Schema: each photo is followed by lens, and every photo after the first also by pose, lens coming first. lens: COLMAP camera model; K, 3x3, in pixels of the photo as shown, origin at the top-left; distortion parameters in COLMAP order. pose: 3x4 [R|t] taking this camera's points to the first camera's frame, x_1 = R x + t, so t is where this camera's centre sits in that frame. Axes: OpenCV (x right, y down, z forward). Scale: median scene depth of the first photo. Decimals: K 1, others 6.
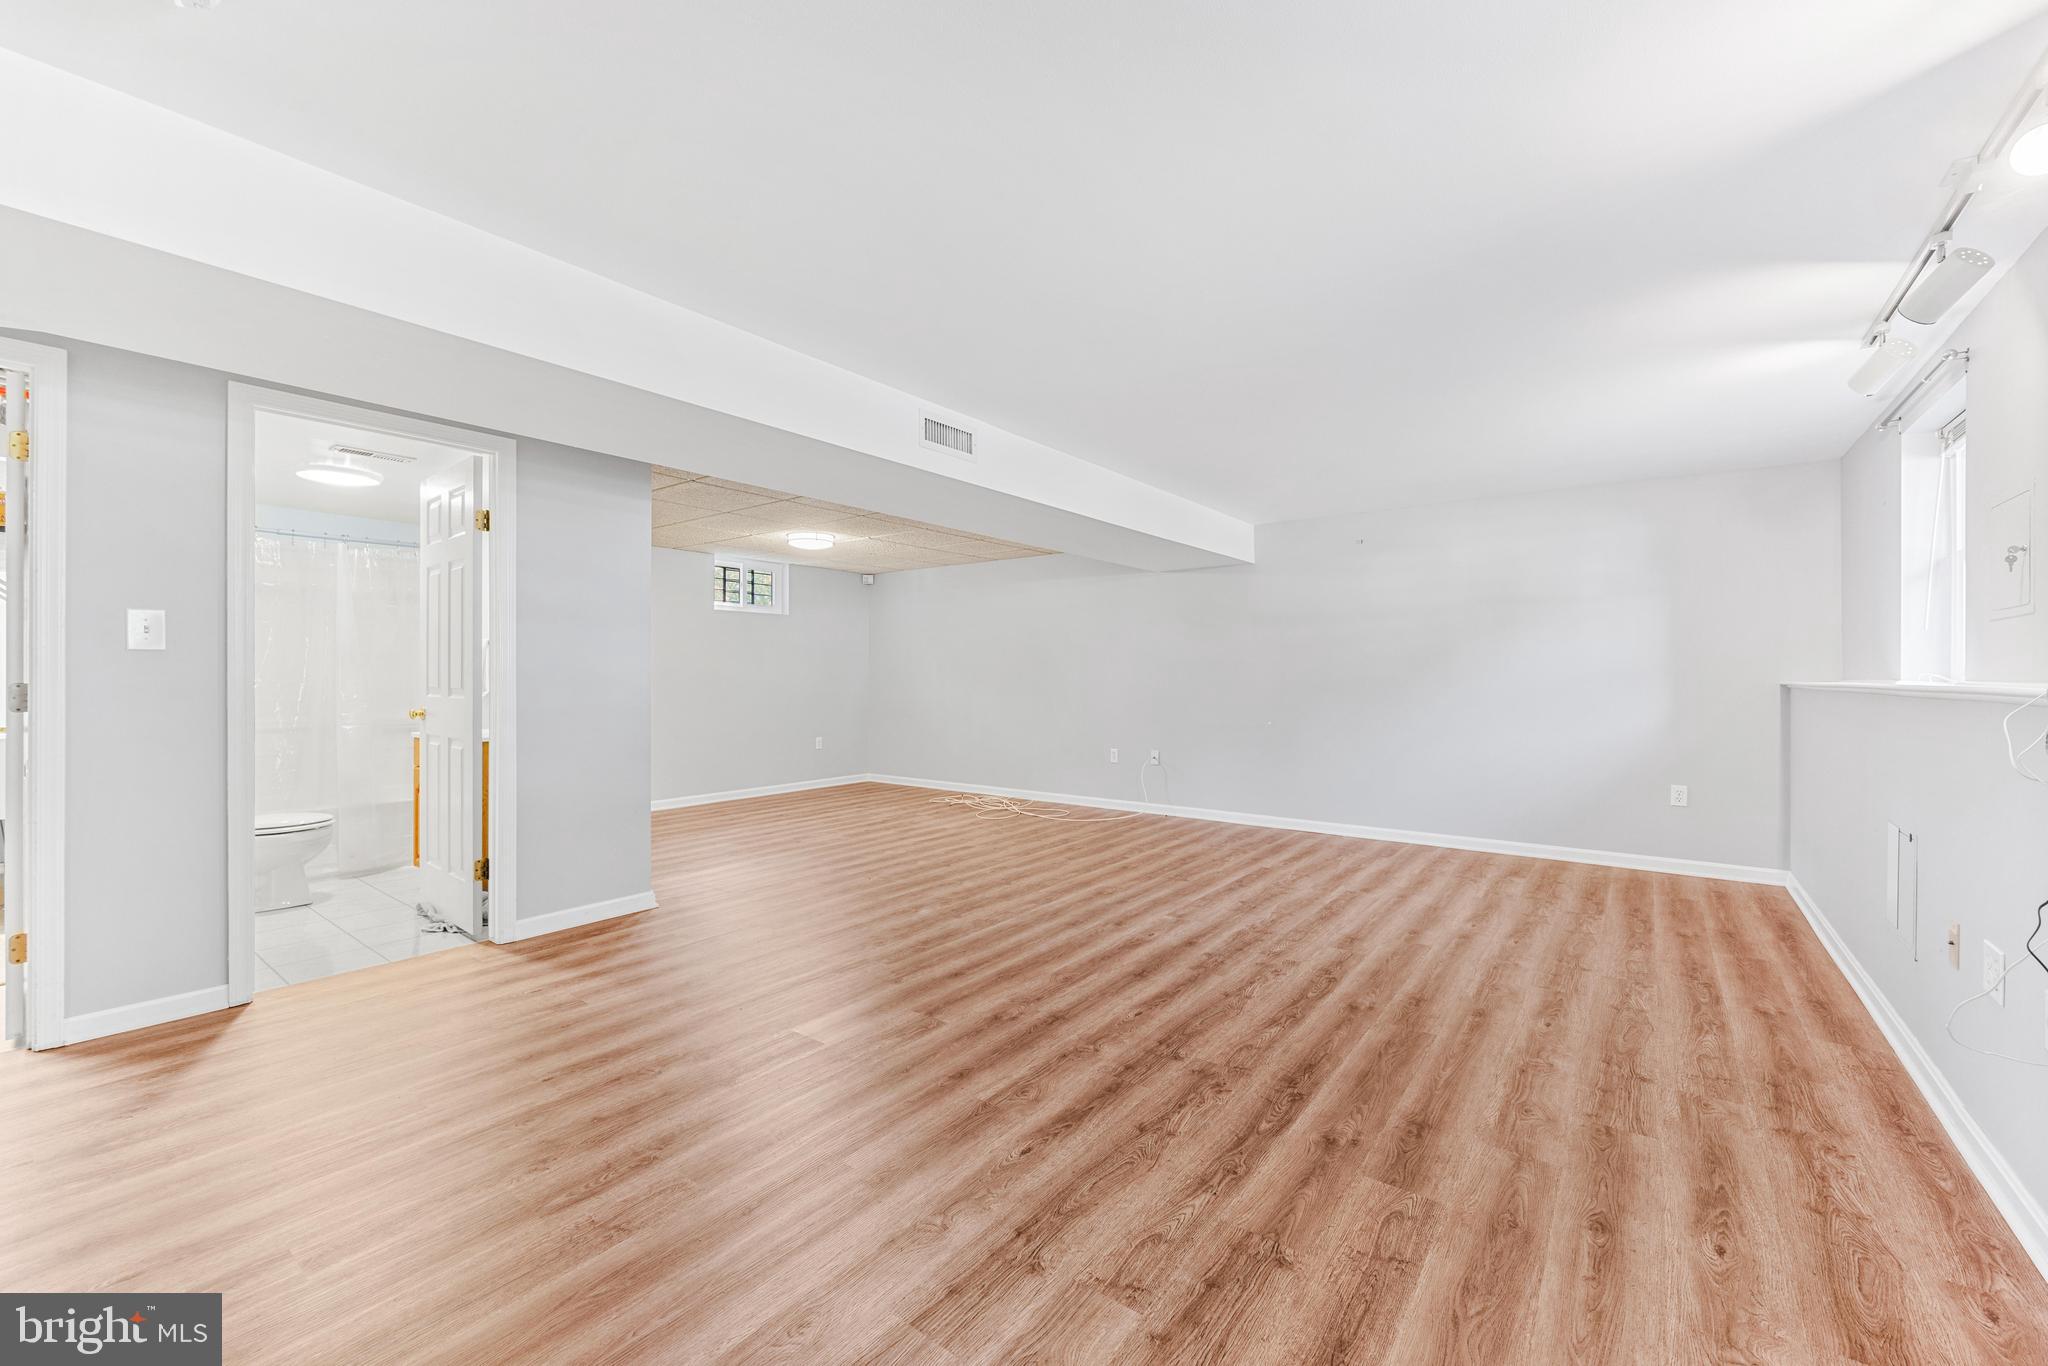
lens RADIAL K [[825.6, 0, 1020.8], [0, 825.6, 681.9], [0, 0, 1]] dist [-0.001058, -0.000284]
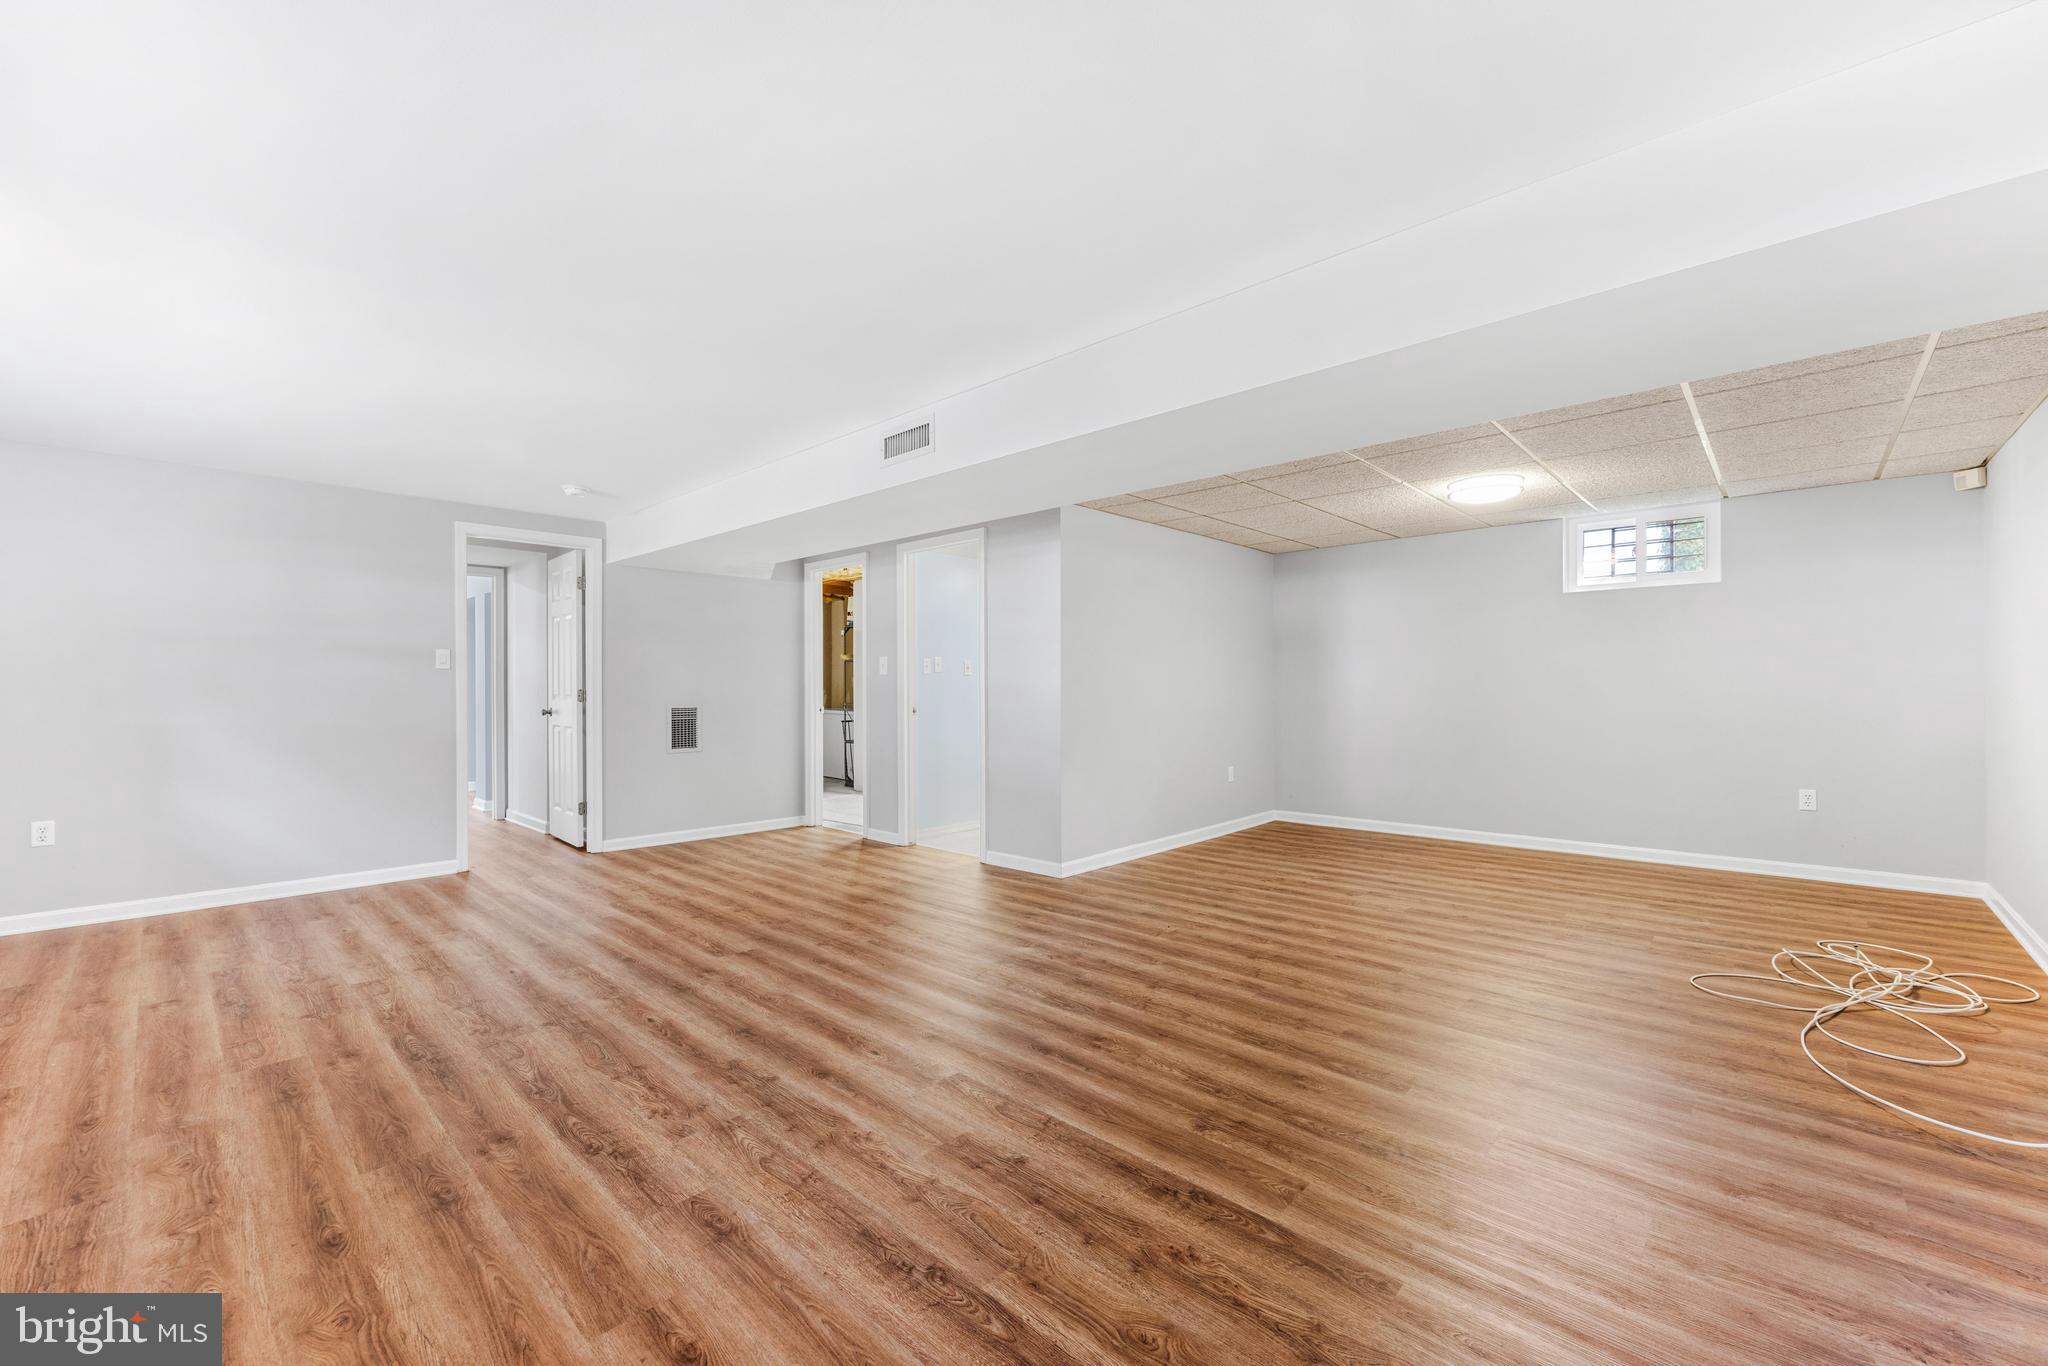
lens RADIAL K [[825.6, 0, 1020.2], [0, 825.6, 681.3], [0, 0, 1]] dist [-0.001058, -0.000284]
pose [[-0.112565, -0.004092, -0.993636, 1.076727], [-0.001933, 0.999991, -0.003899, -0.009500], [0.993642, 0.001482, -0.112572, 1.533086]]
